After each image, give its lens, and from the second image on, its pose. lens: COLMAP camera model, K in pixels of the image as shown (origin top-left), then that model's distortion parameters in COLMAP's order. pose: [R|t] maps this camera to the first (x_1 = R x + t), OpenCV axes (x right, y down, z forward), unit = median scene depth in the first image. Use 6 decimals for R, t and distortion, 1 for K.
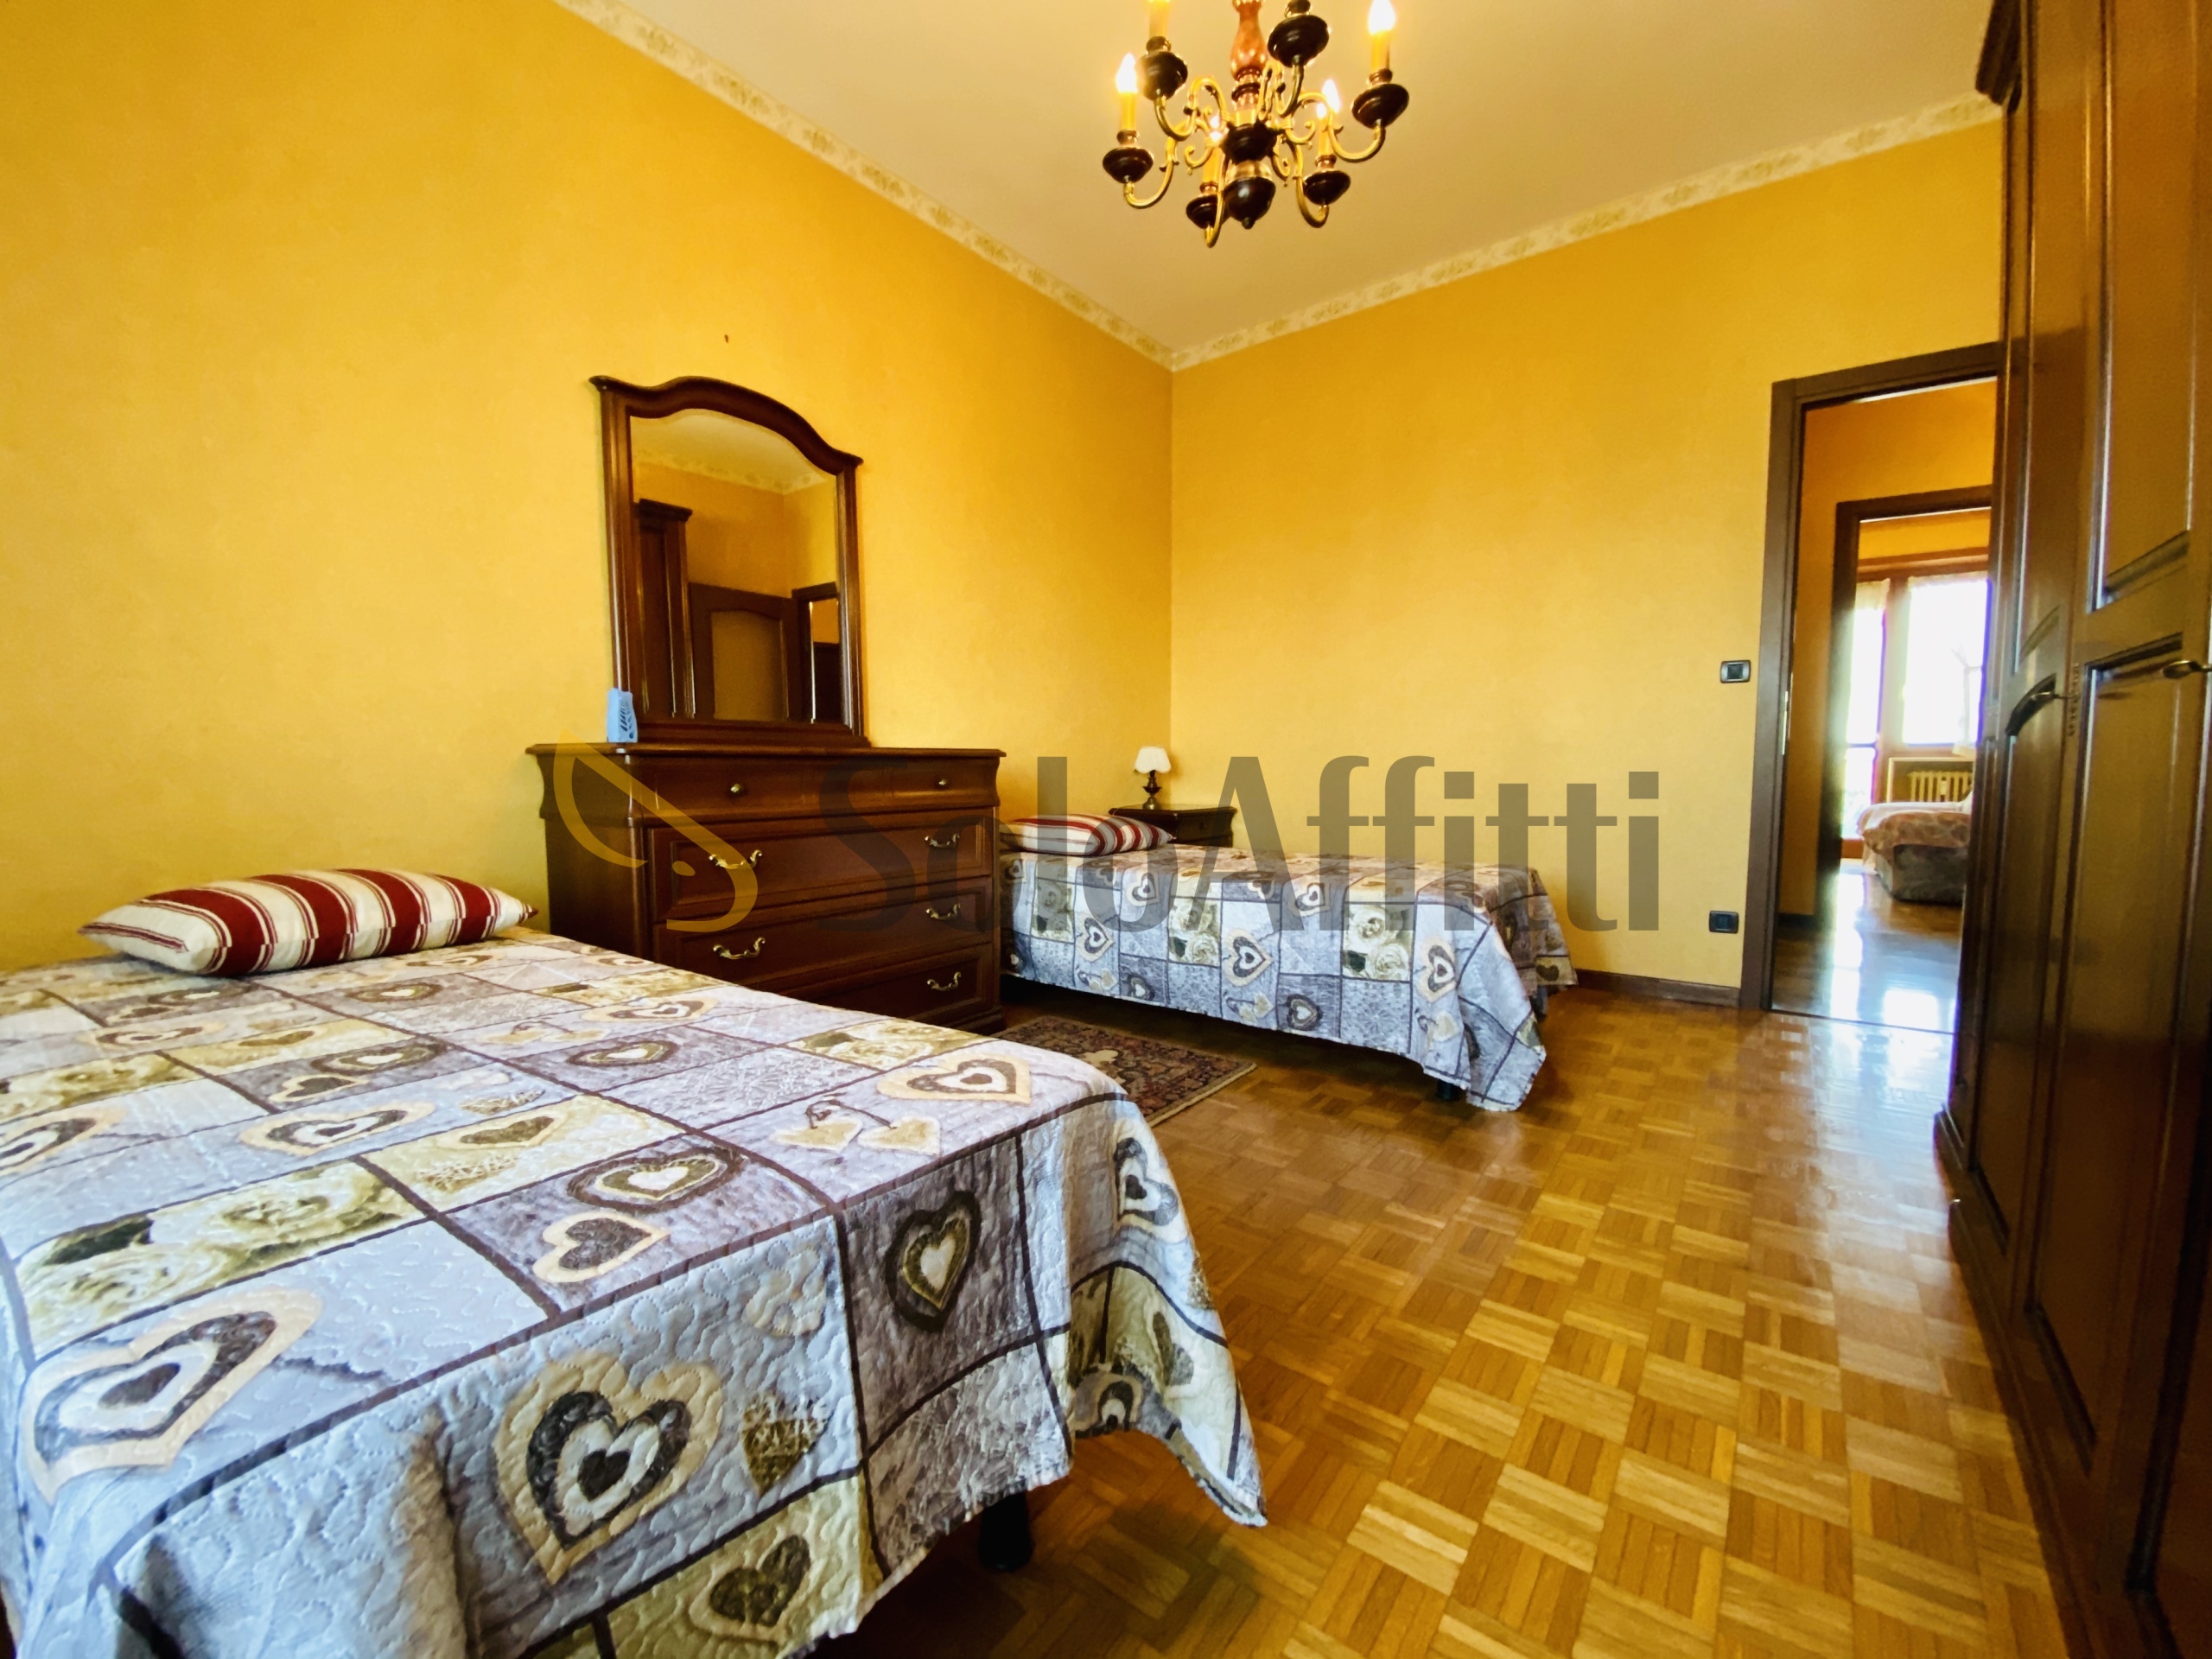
lens RADIAL K [[897.2, 0, 1103.5], [0, 897.2, 838.0], [0, 0, 1]] dist [0.022491, -0.019943]
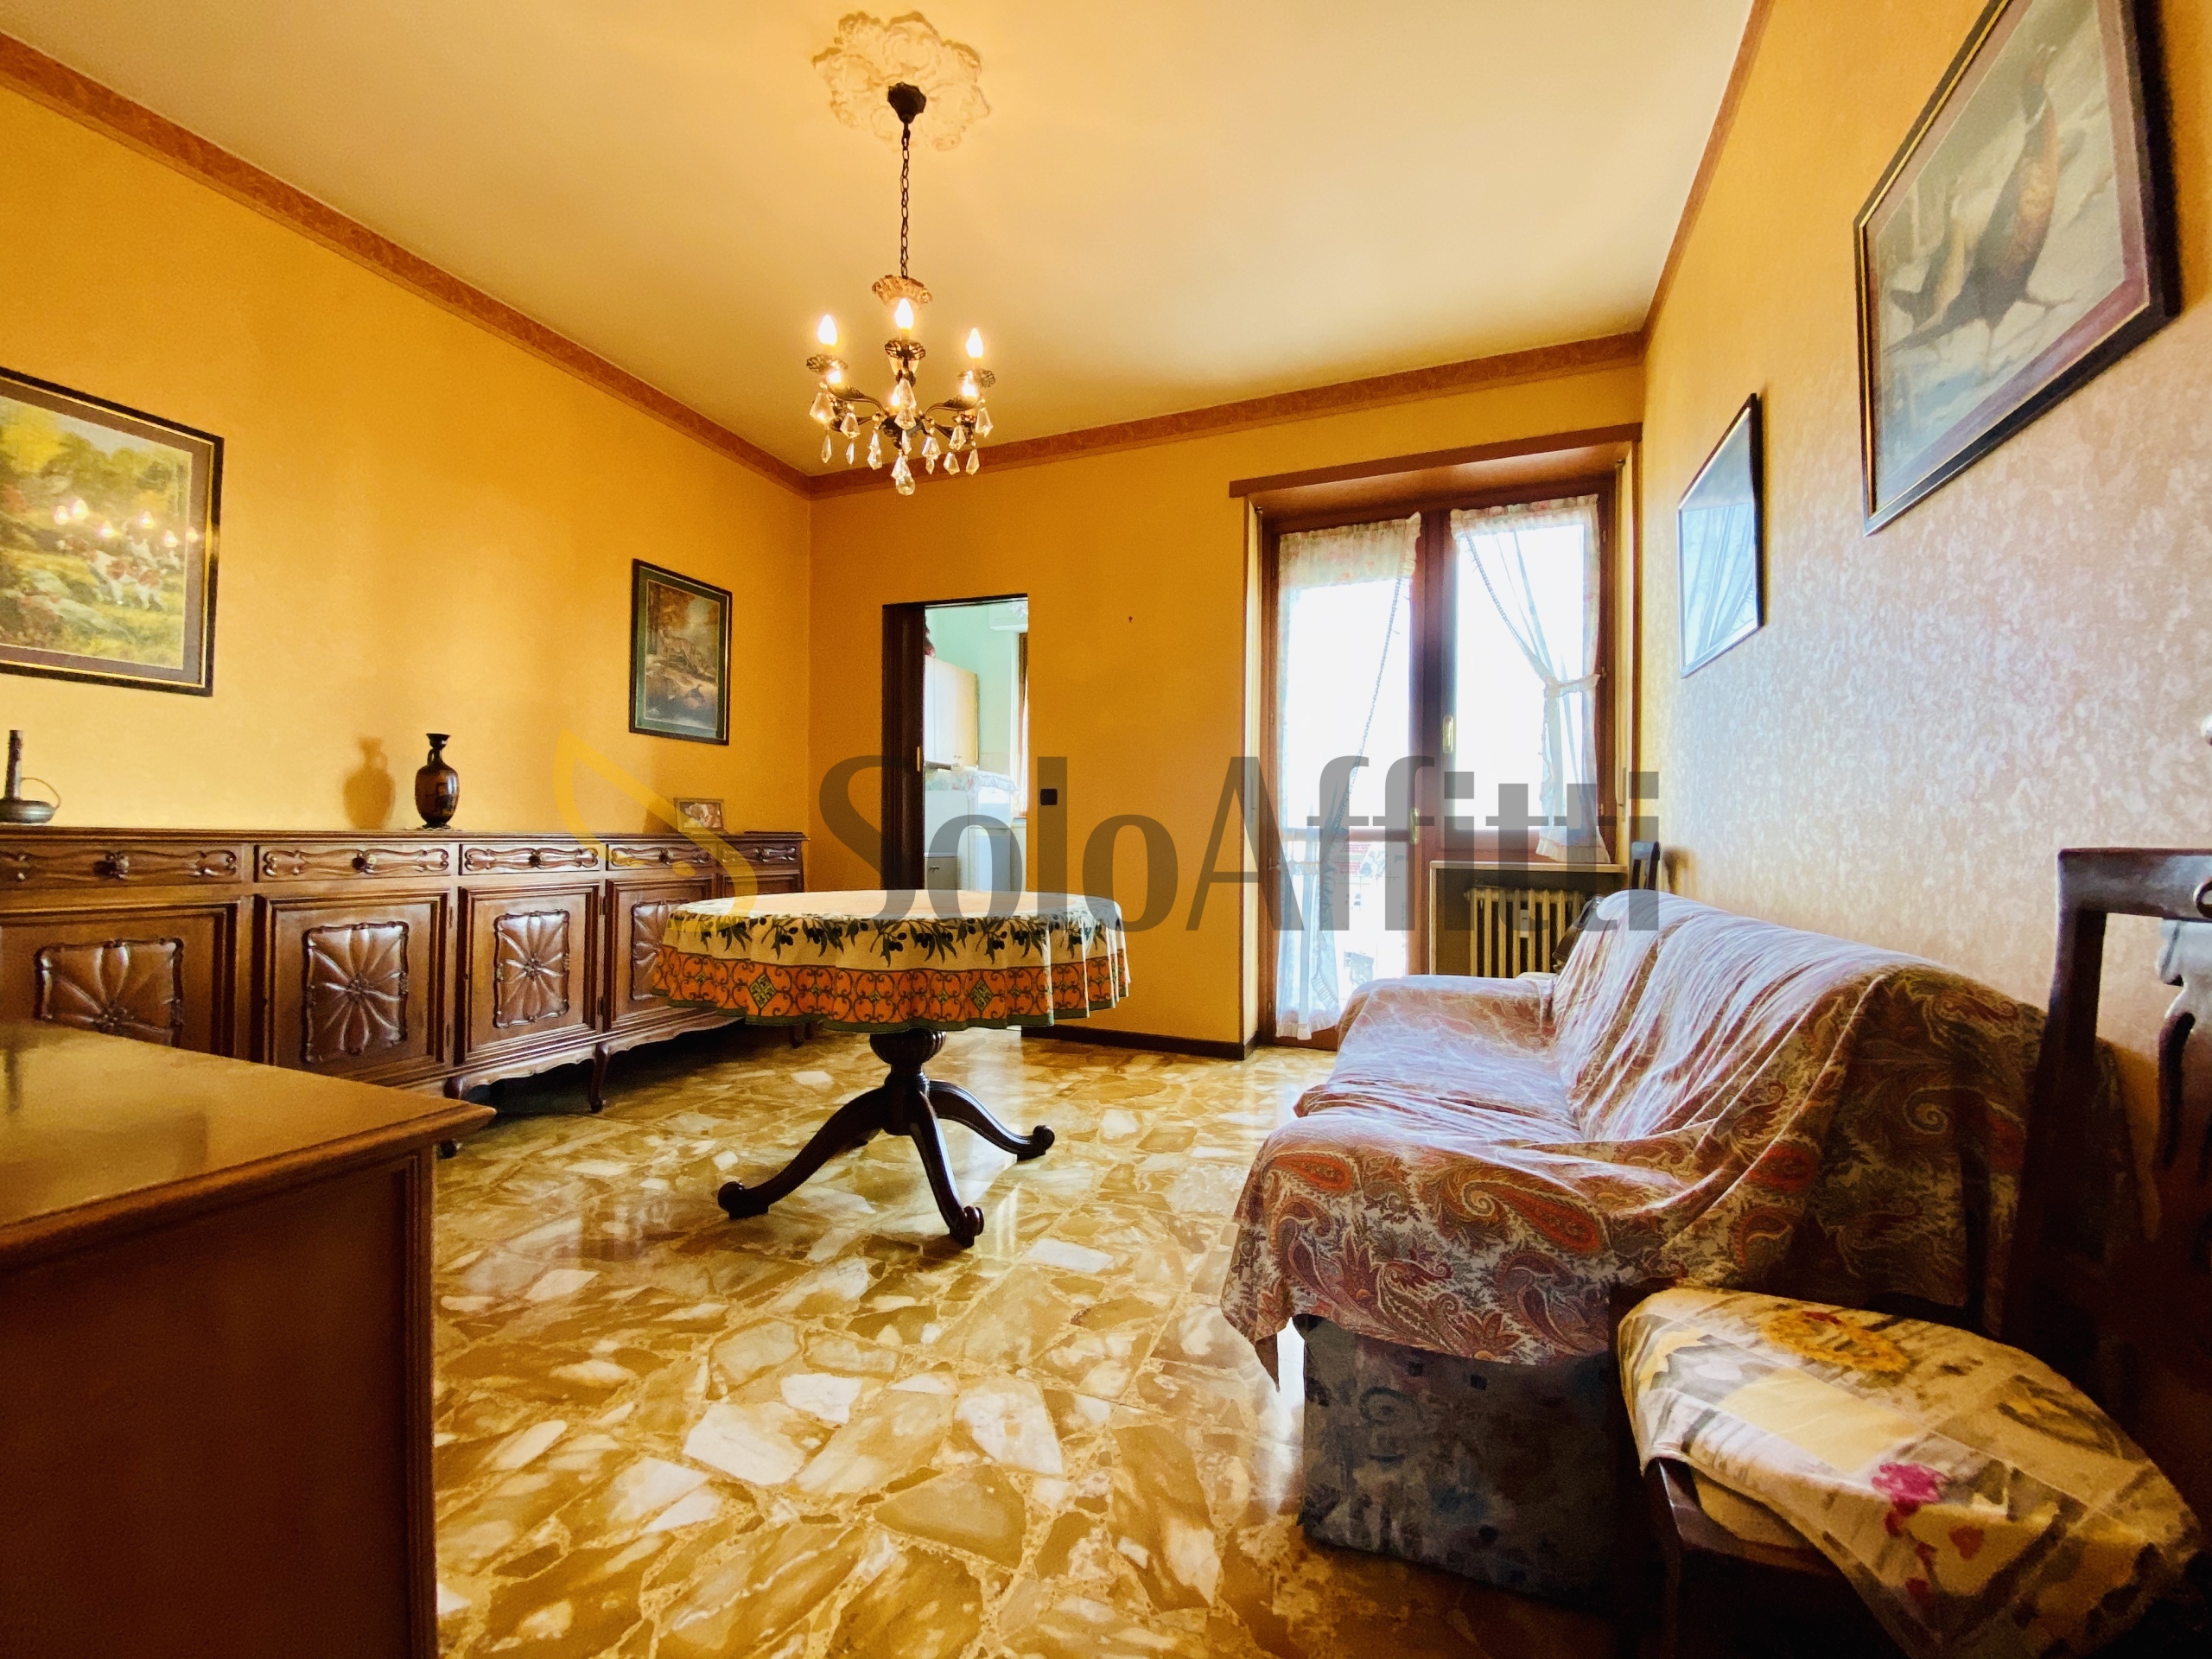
lens RADIAL K [[897.2, 0, 1103.5], [0, 897.2, 838.0], [0, 0, 1]] dist [0.022491, -0.019943]
pose [[0.960434, 0.014459, 0.278134, 0.778543], [0.009257, 0.996442, -0.083766, -0.085411], [-0.278355, 0.083026, 0.956883, 0.799396]]
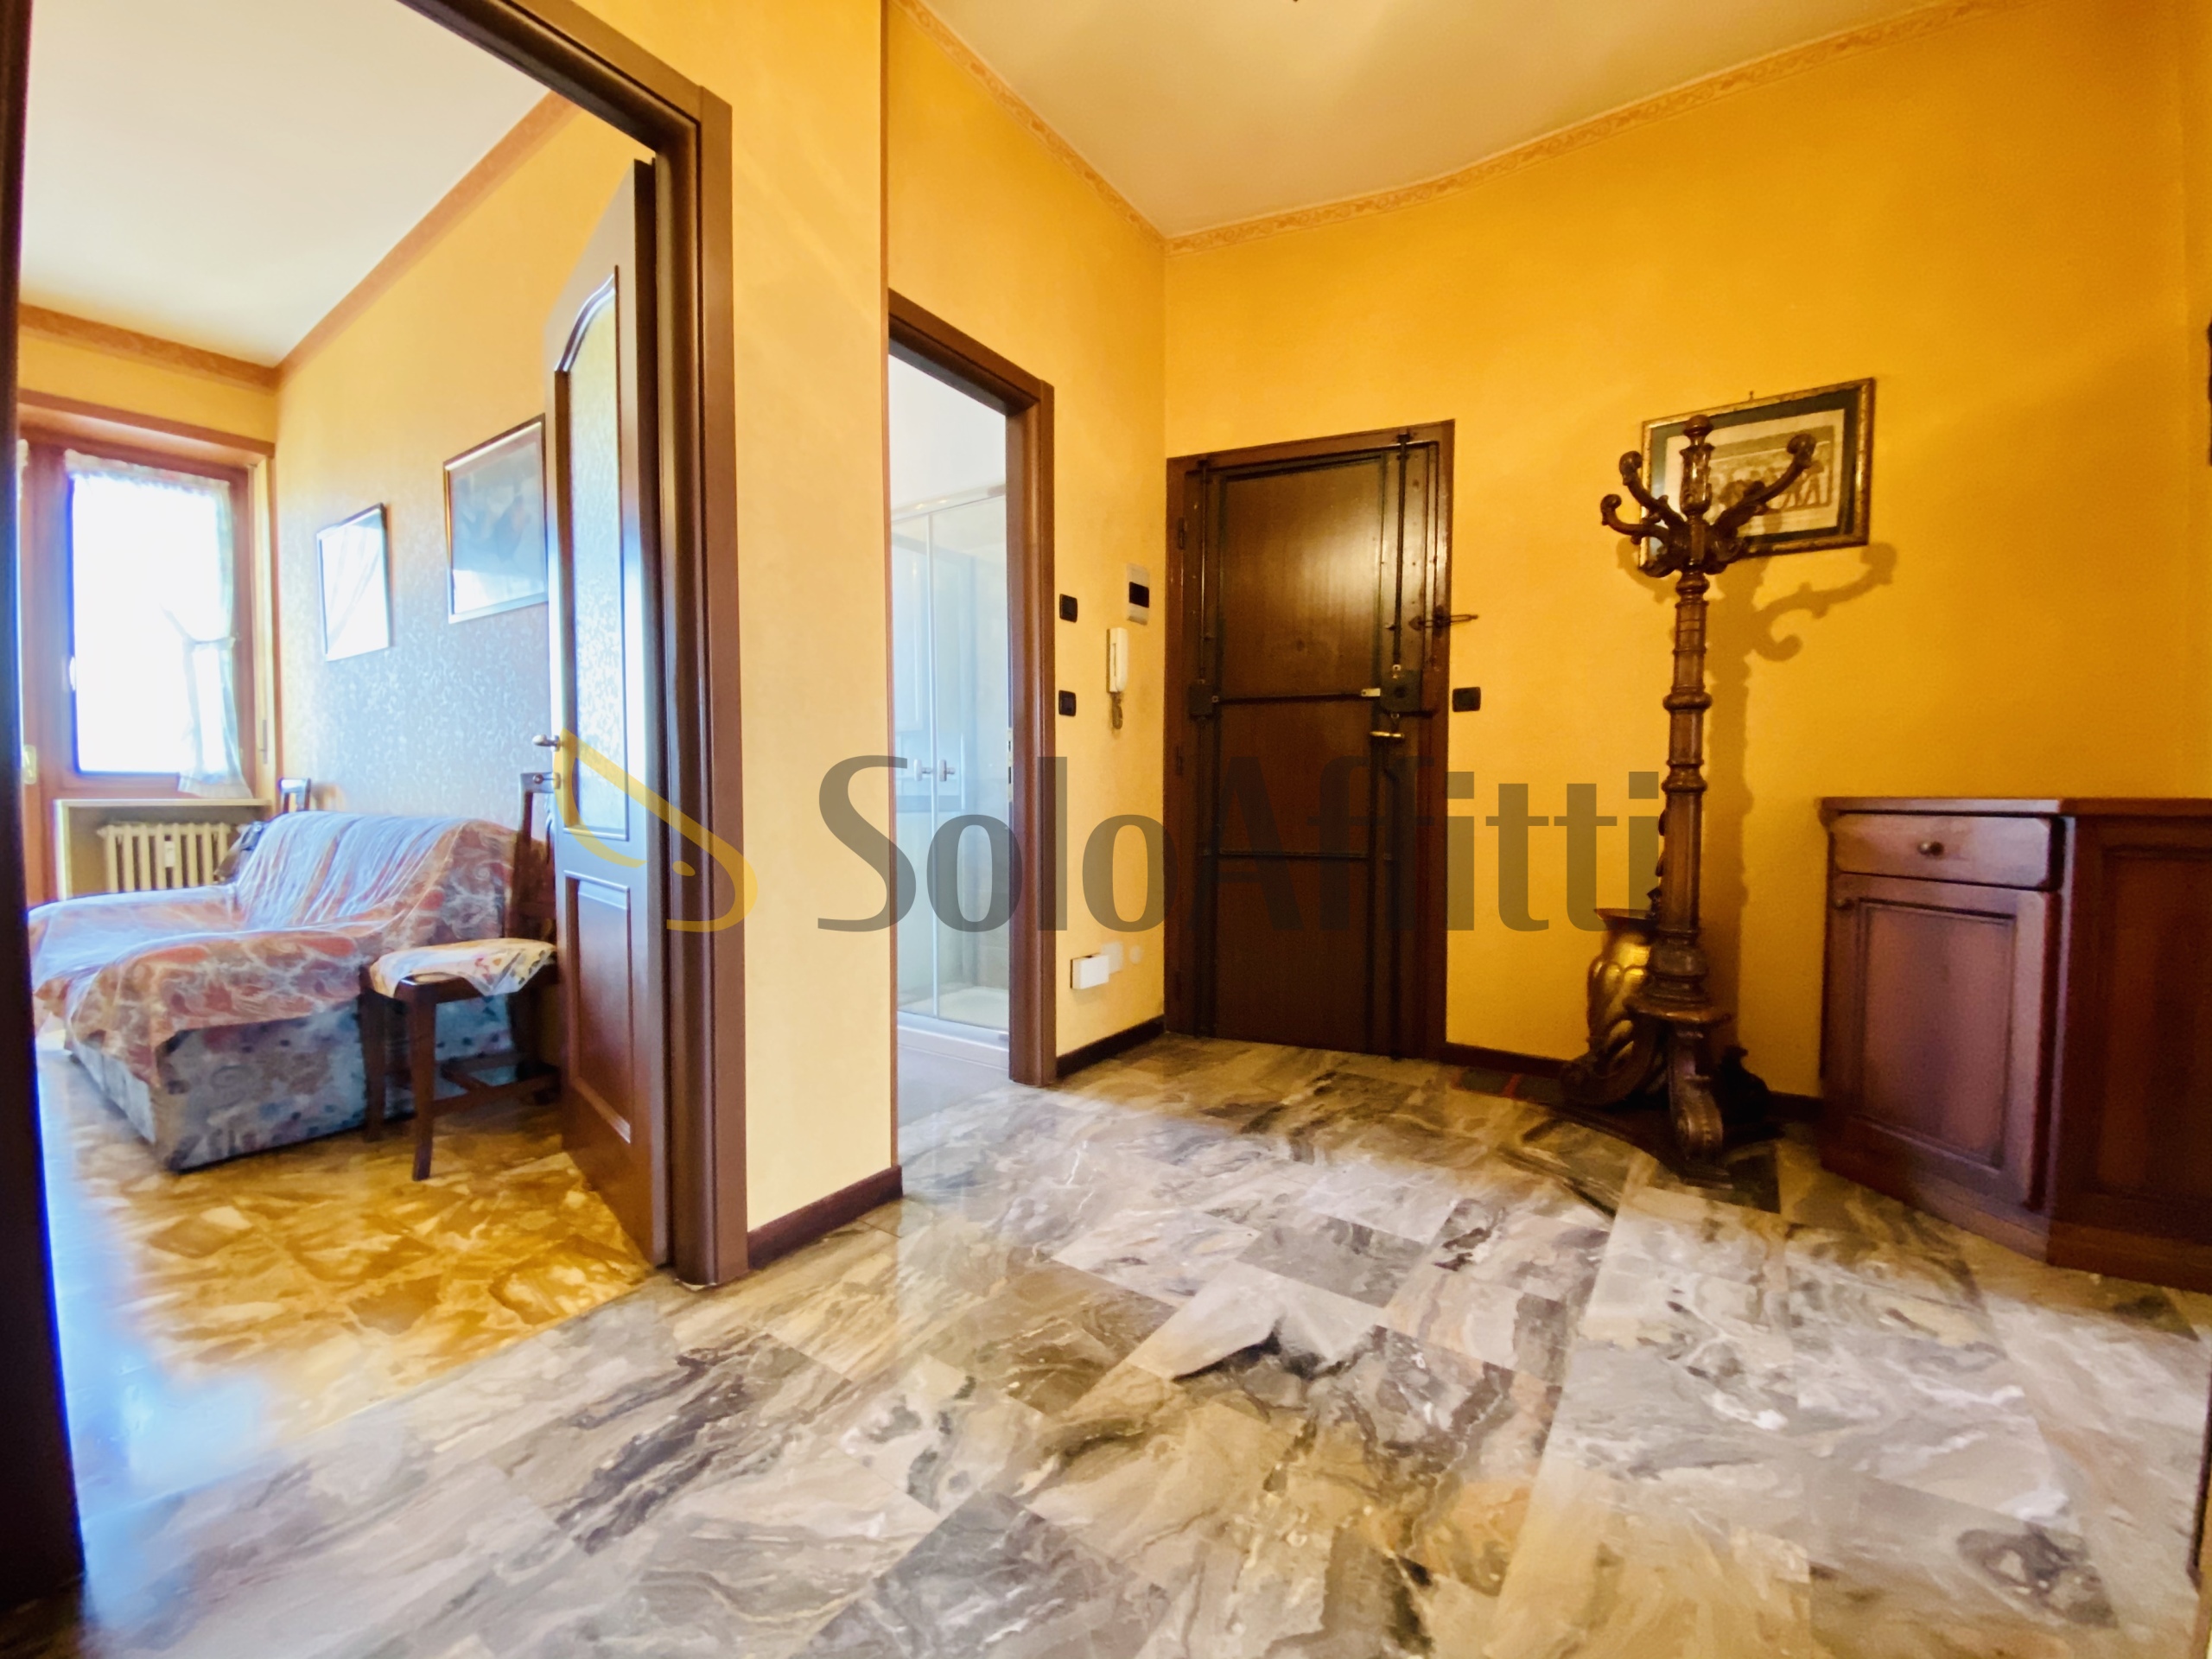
lens RADIAL K [[904.2, 0, 1106.0], [0, 904.2, 829.5], [0, 0, 1]] dist [0.016667, -0.019974]
pose [[-0.042840, -0.031683, 0.998579, 0.497155], [0.084936, 0.995763, 0.035237, -0.056521], [-0.995465, 0.086324, -0.039968, 0.620765]]
